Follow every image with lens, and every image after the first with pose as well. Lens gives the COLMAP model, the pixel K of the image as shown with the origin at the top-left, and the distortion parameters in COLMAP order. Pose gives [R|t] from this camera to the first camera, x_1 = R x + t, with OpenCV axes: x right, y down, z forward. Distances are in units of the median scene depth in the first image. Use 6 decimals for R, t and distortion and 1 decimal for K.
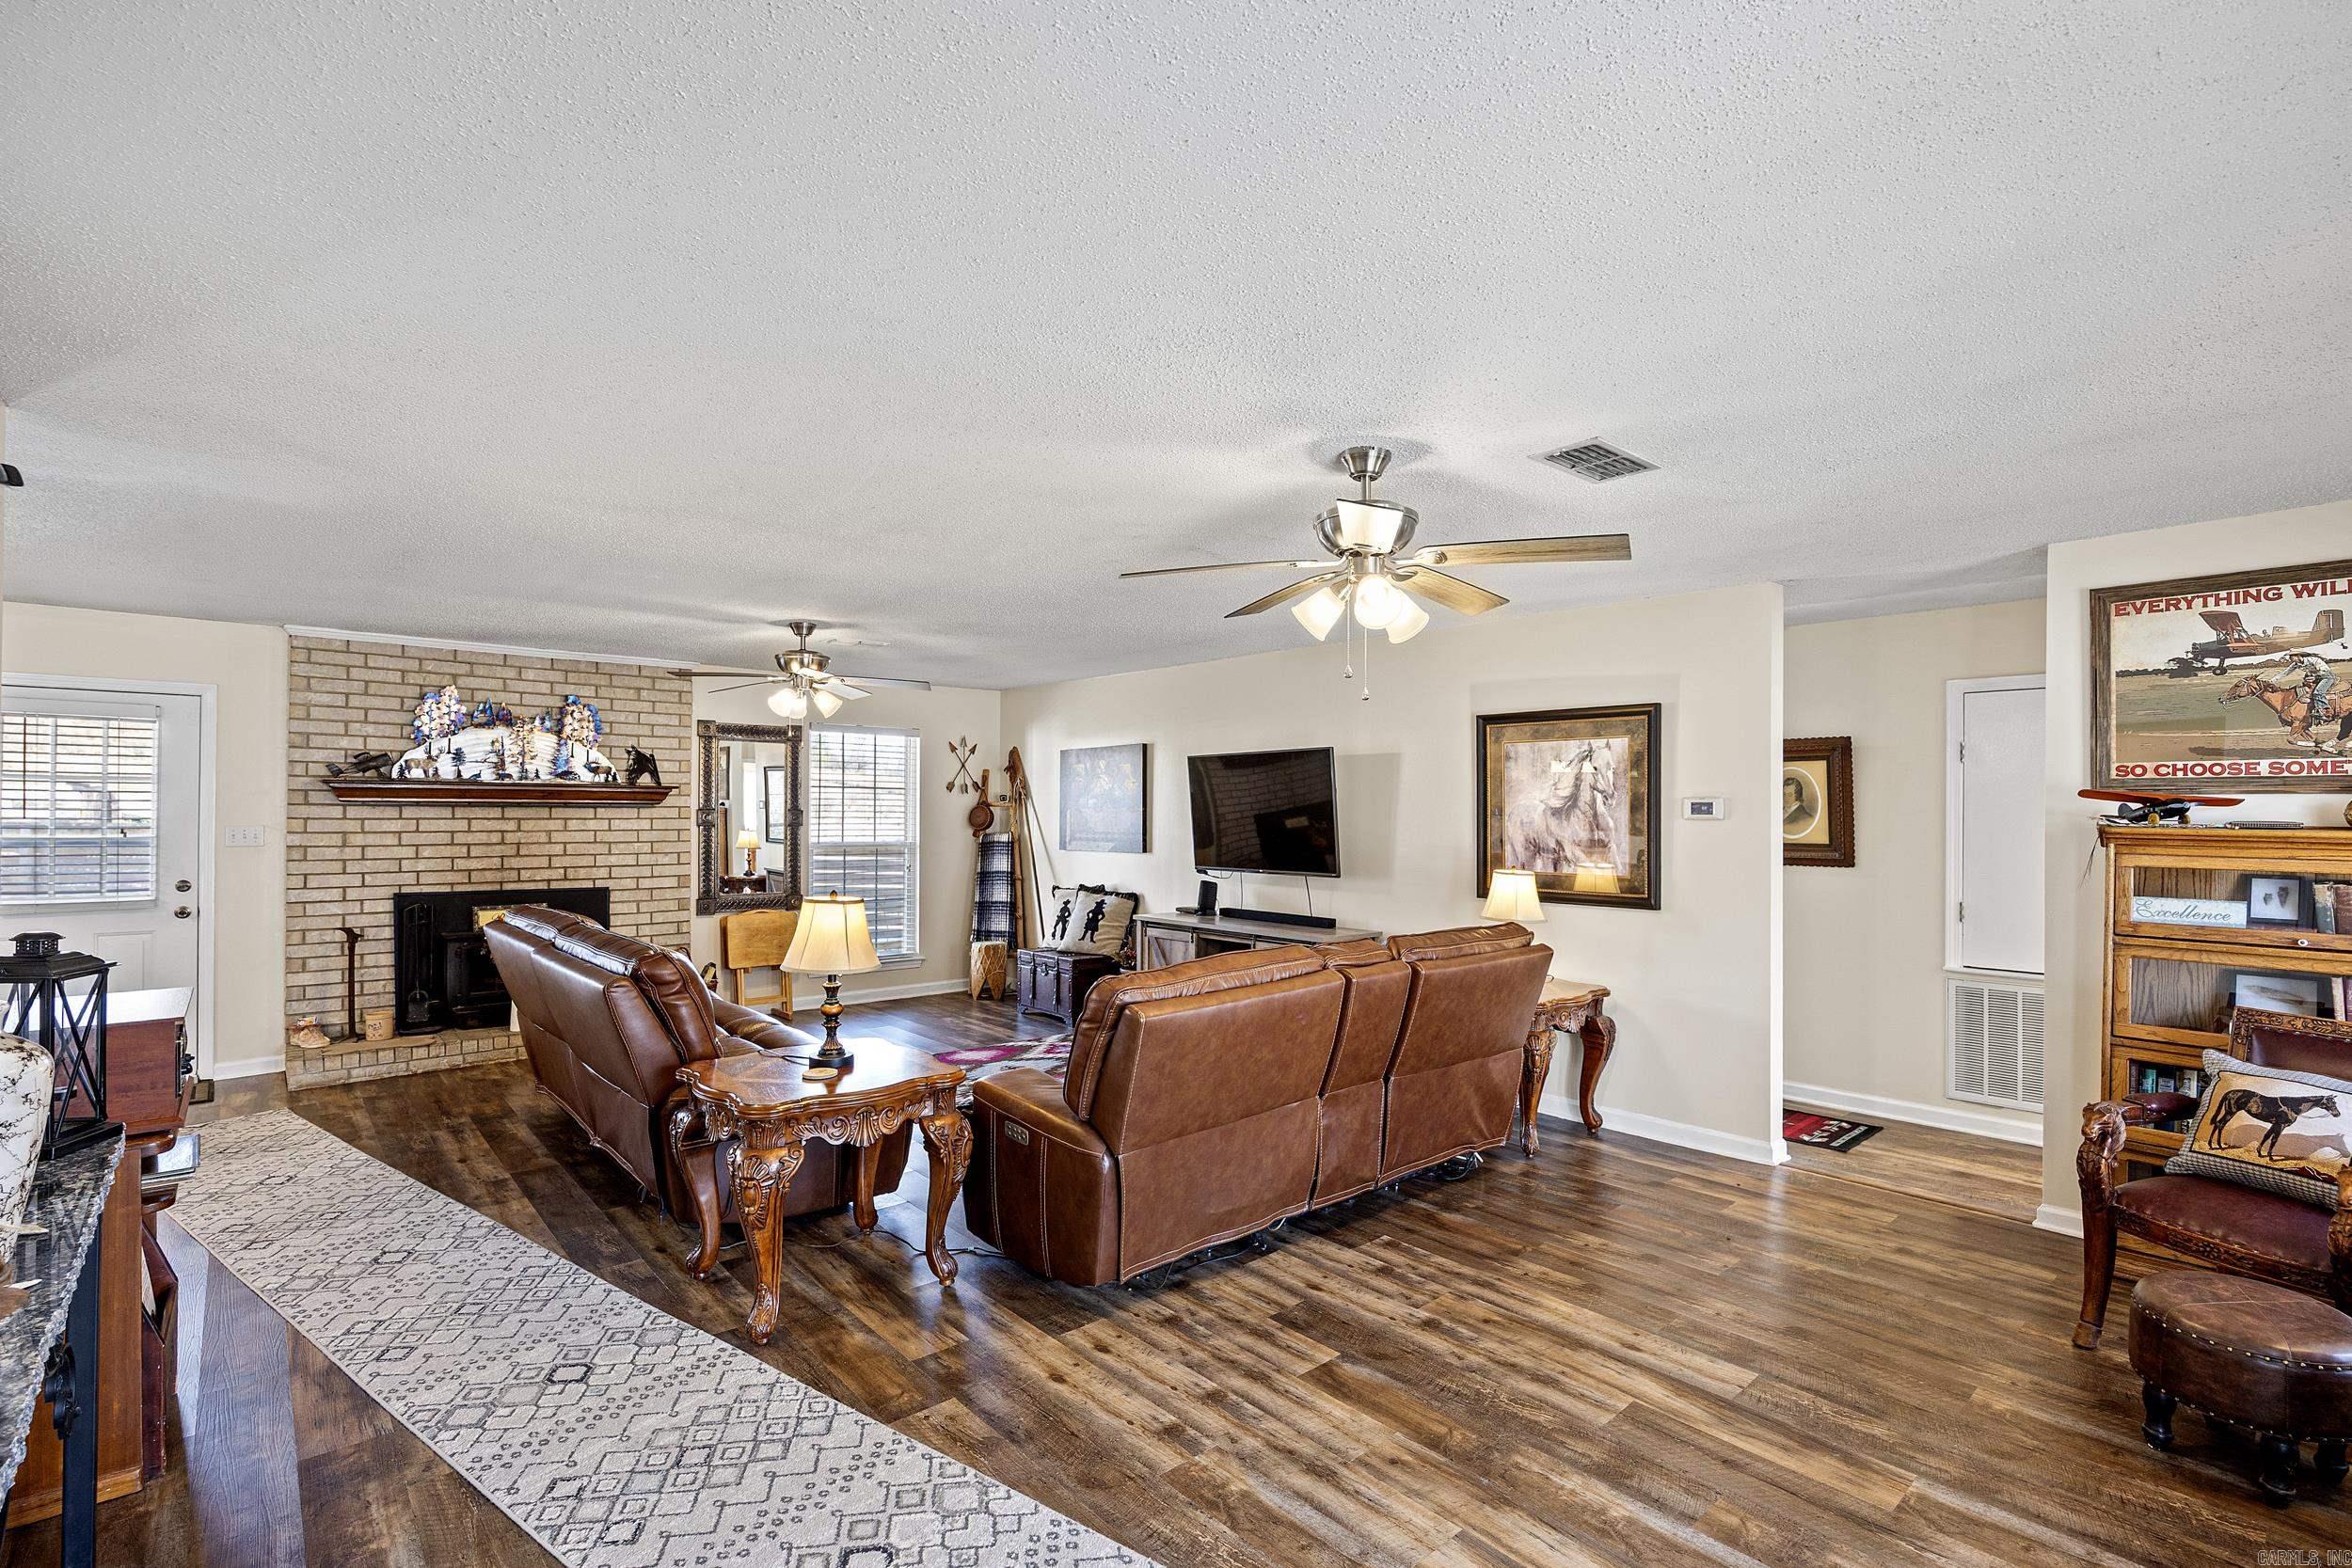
lens RADIAL K [[1029.0, 0, 1172.5], [0, 1029.0, 794.7], [0, 0, 1]] dist [-0.010551, -0.000017]
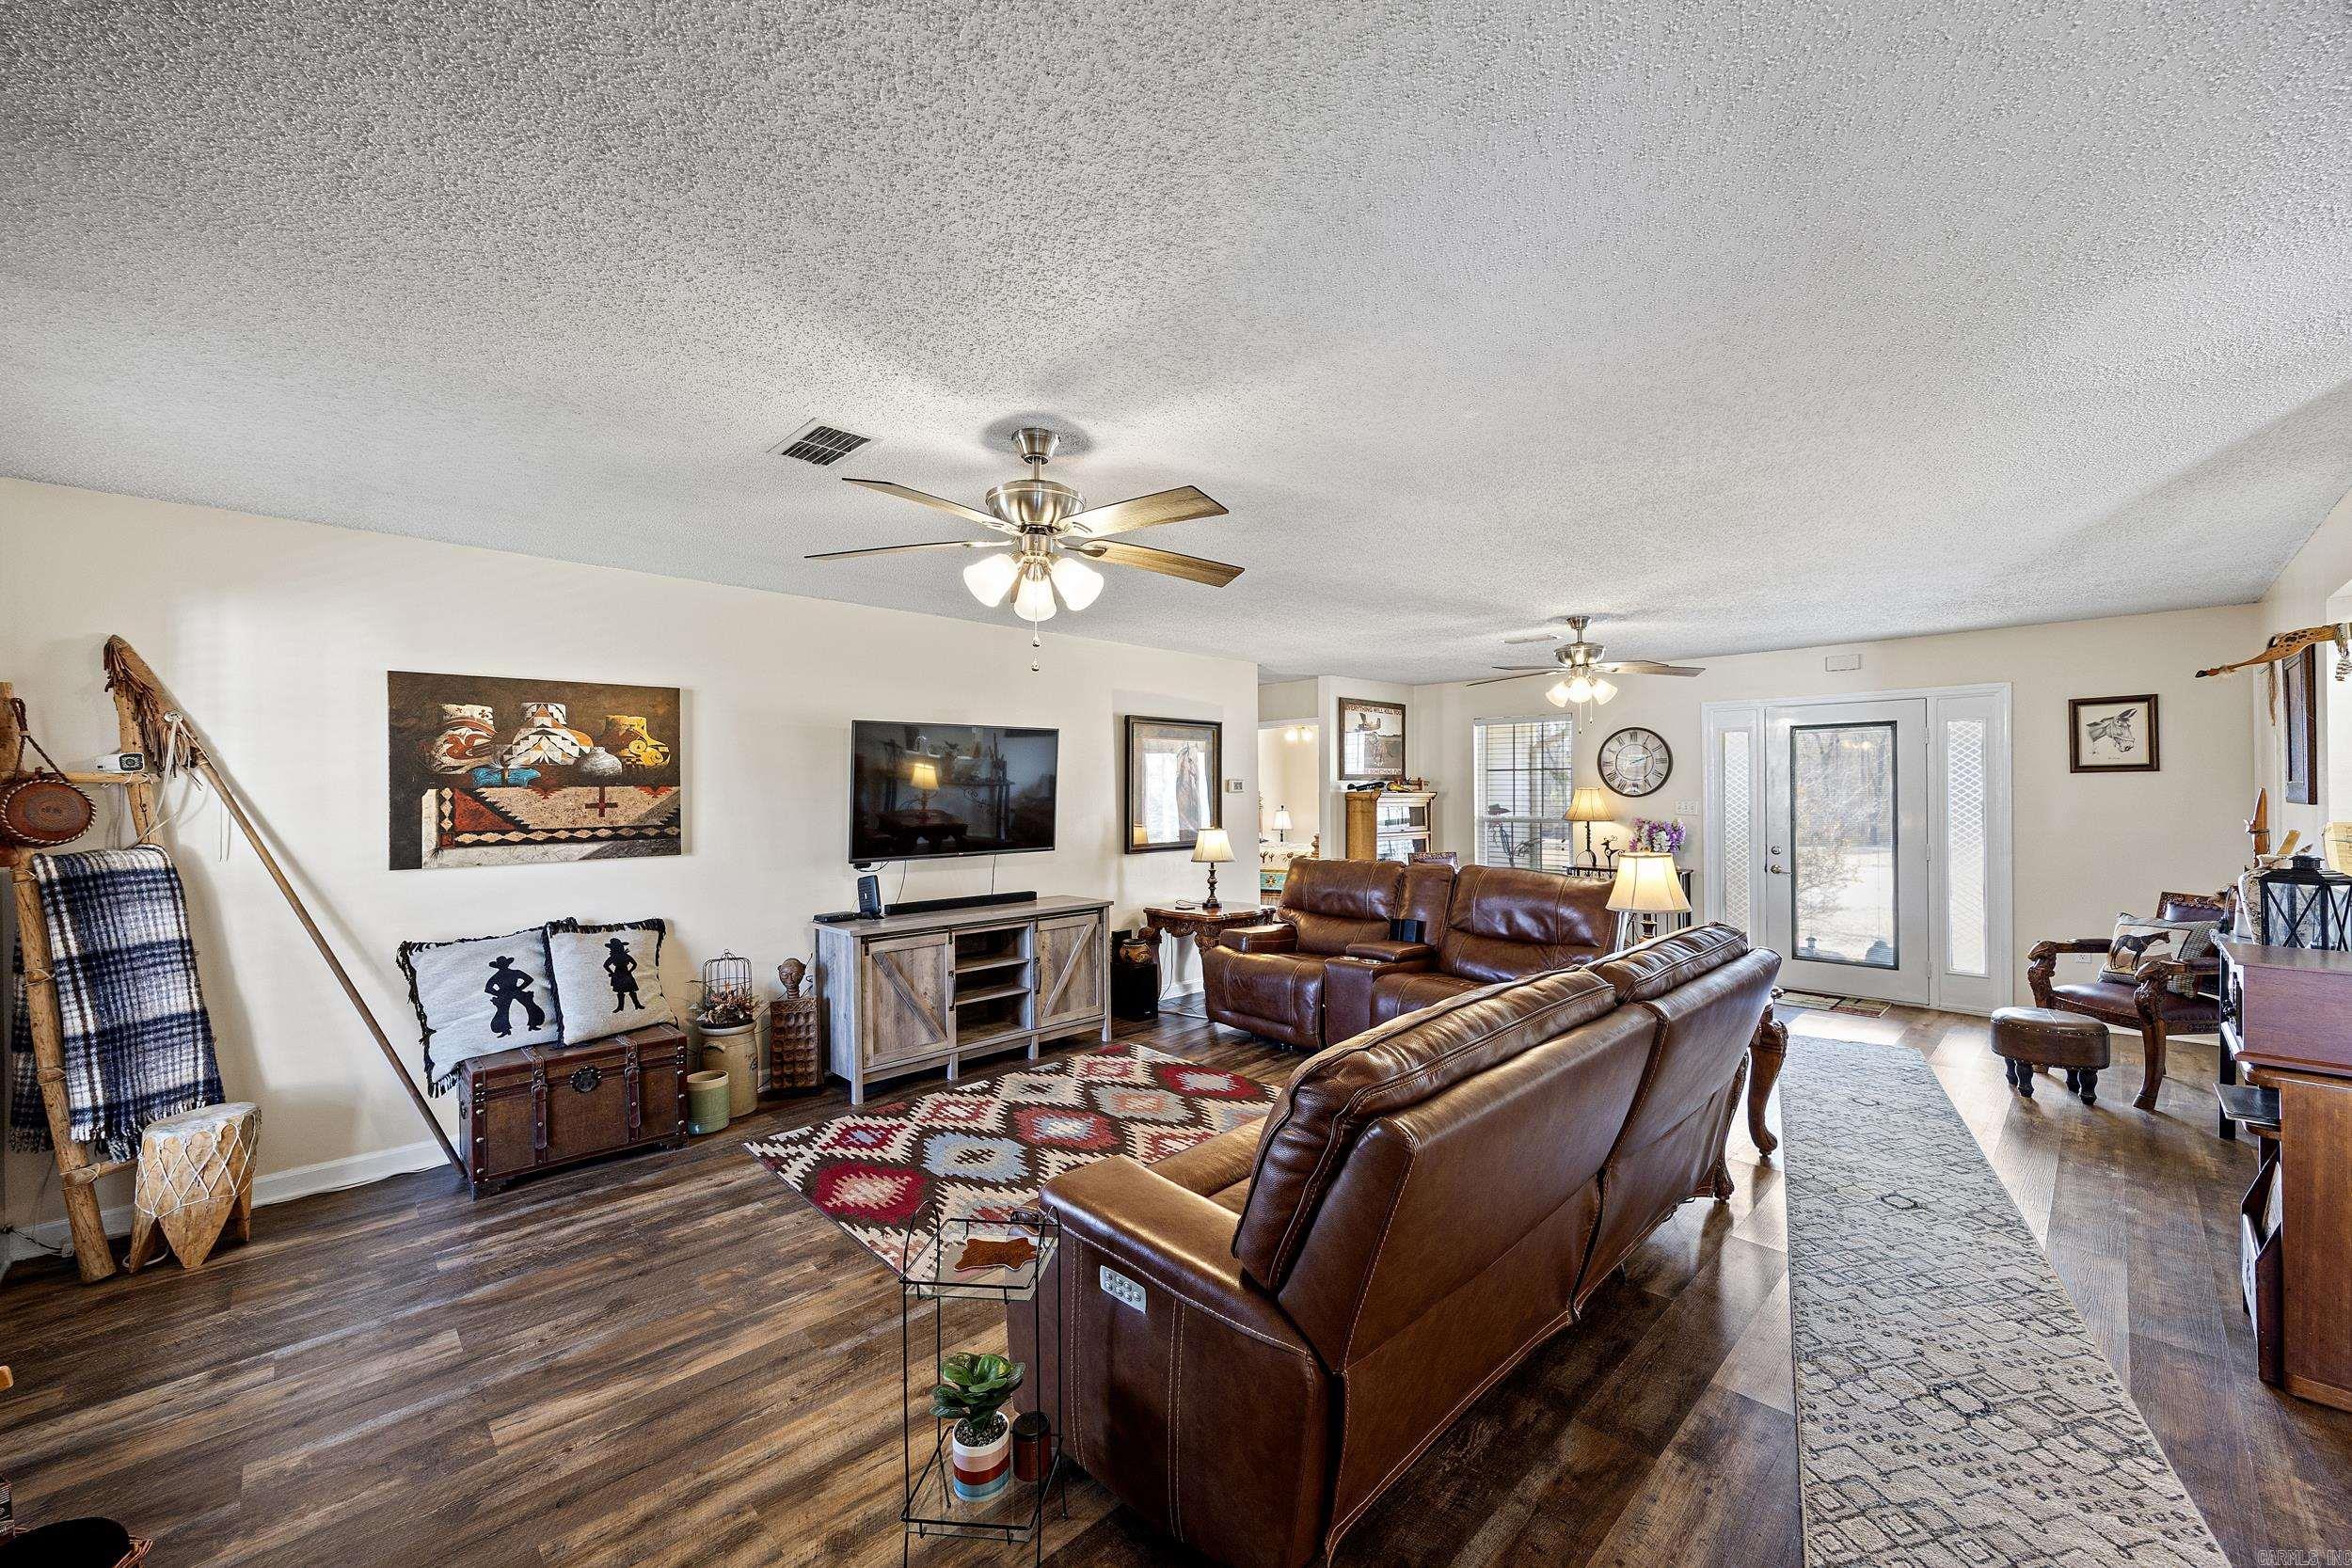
lens RADIAL K [[896.4, 0, 1173.0], [0, 896.4, 790.2], [0, 0, 1]] dist [-0.024916, 0.000527]
pose [[-0.016895, 0.006202, 0.999838, -1.310806], [-0.001287, 0.999980, -0.006225, 0.039800], [-0.999856, -0.001392, -0.016887, 1.504298]]
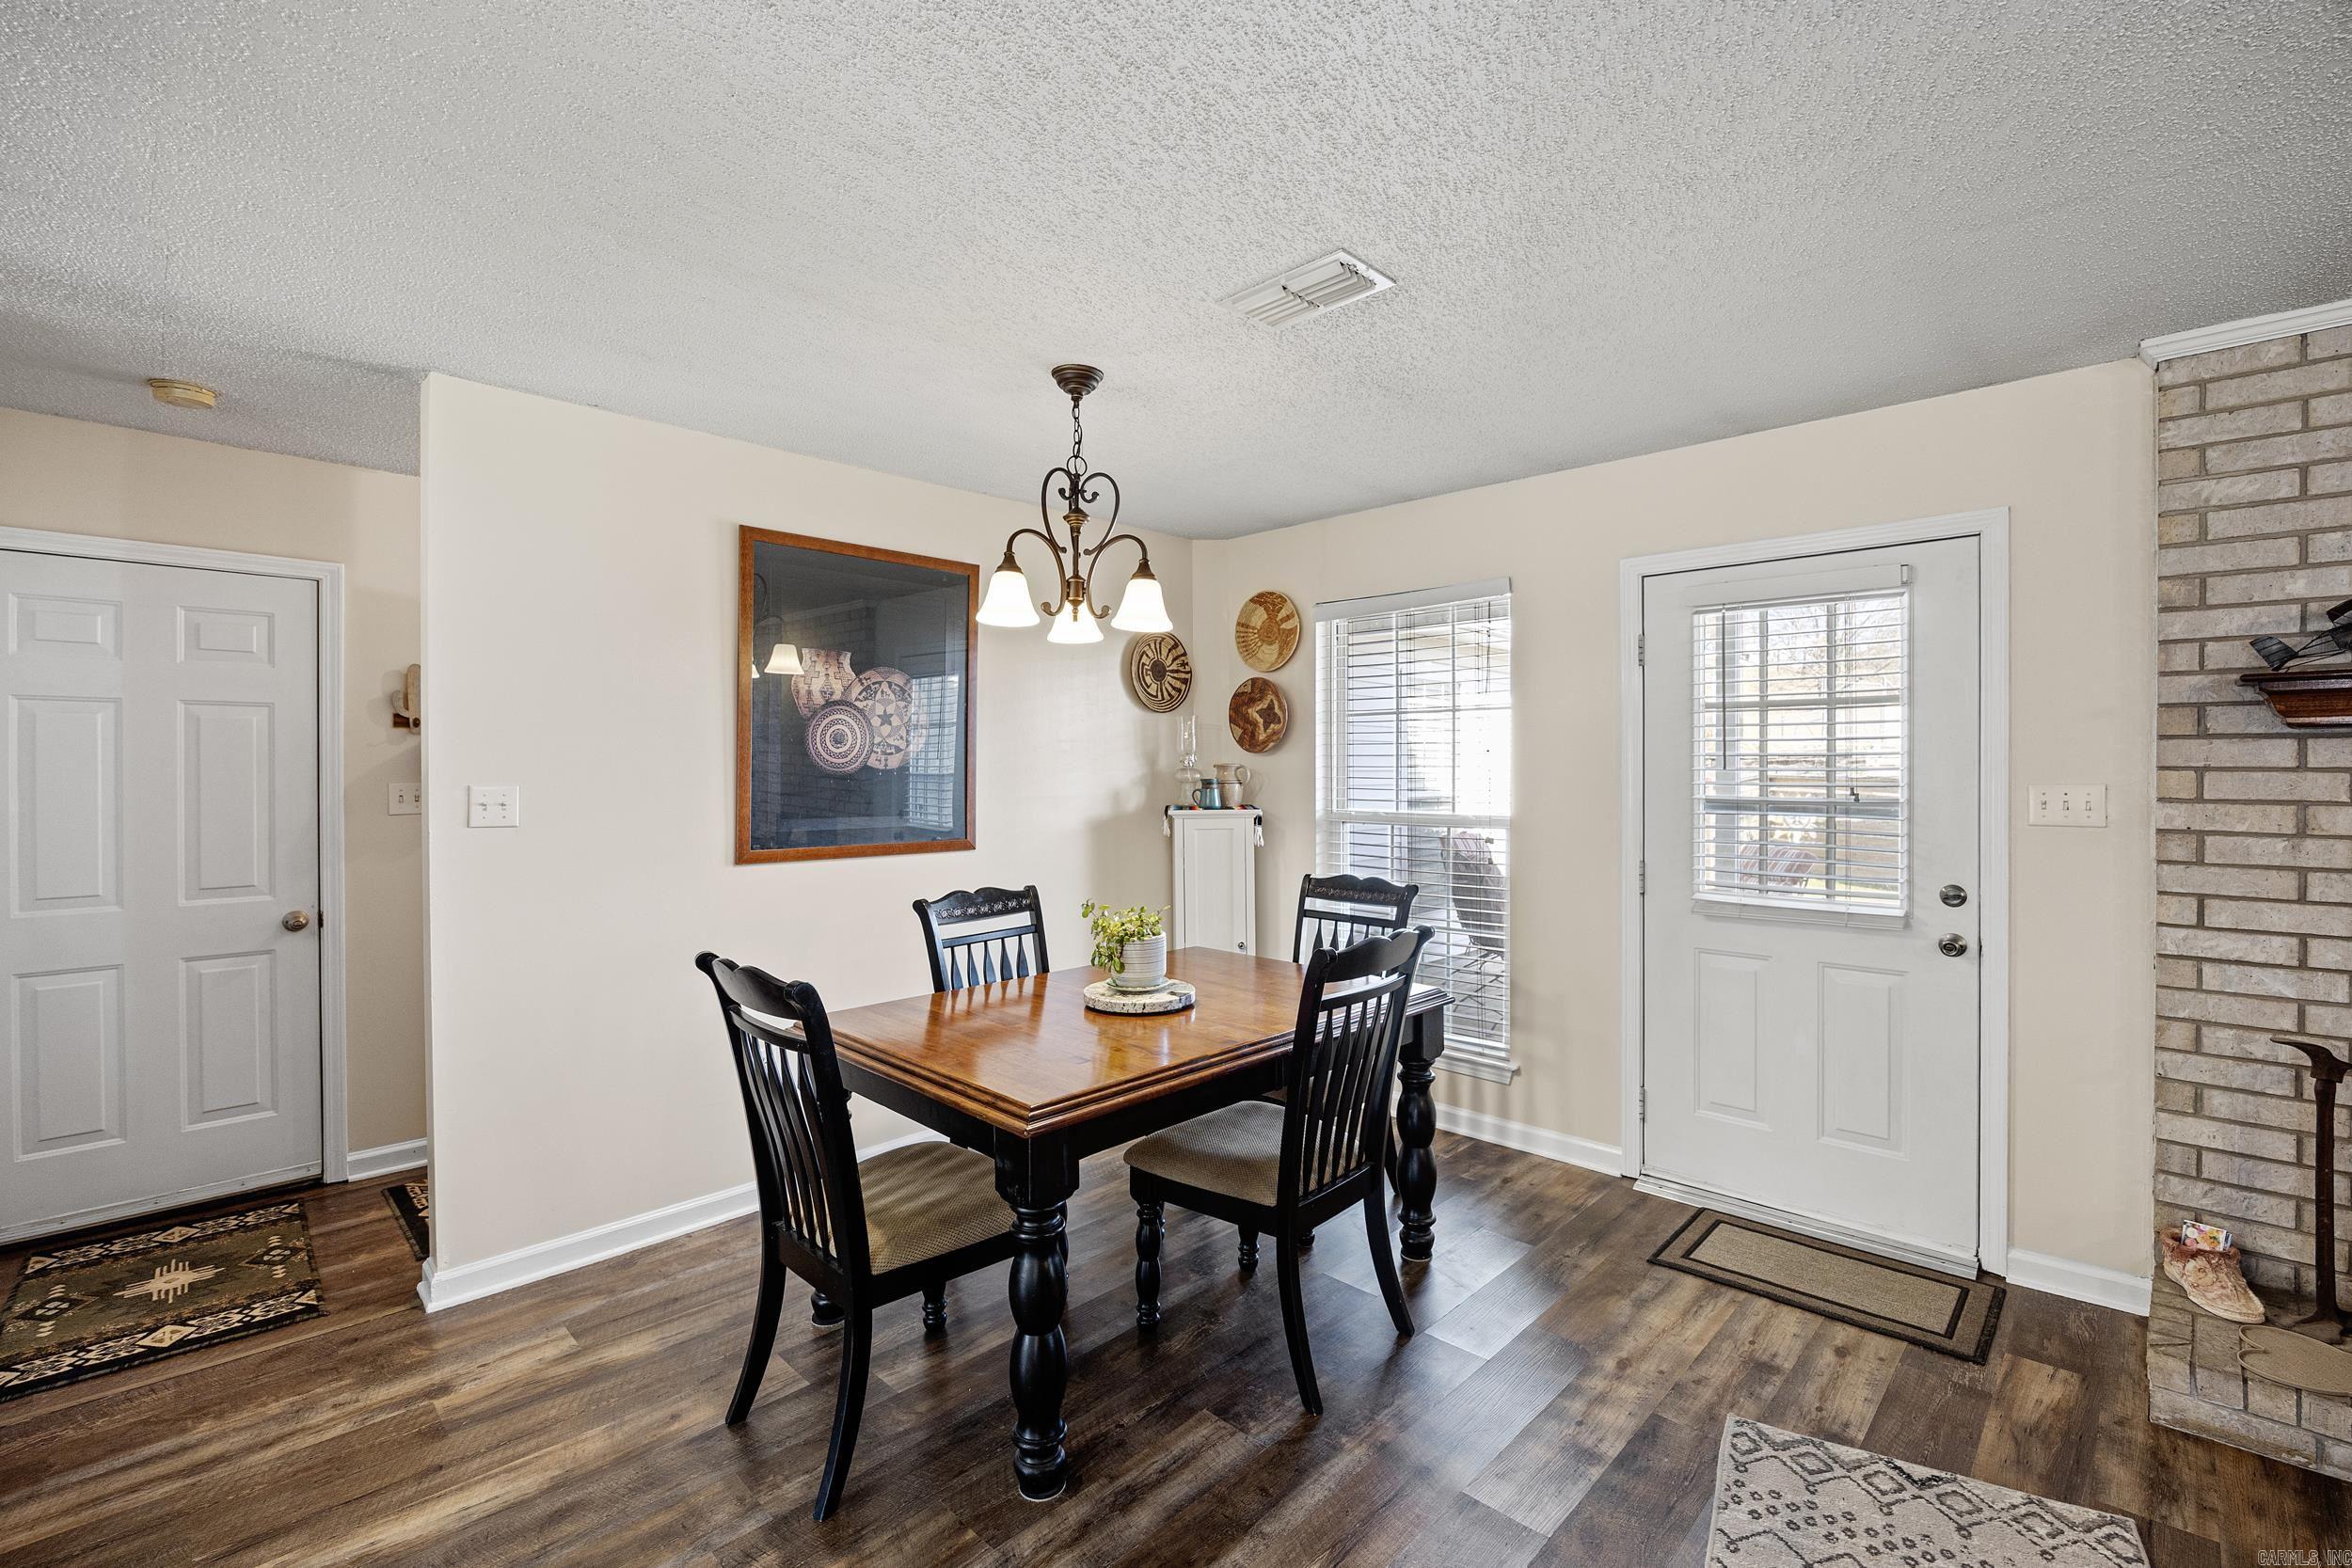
lens RADIAL K [[1029.0, 0, 1176.6], [0, 1029.0, 775.5], [0, 0, 1]] dist [-0.010551, -0.000017]
pose [[0.069017, 0.002685, -0.997612, -0.440957], [0.015667, 0.999870, 0.003775, 0.017619], [0.997492, -0.015891, 0.068966, 0.528610]]
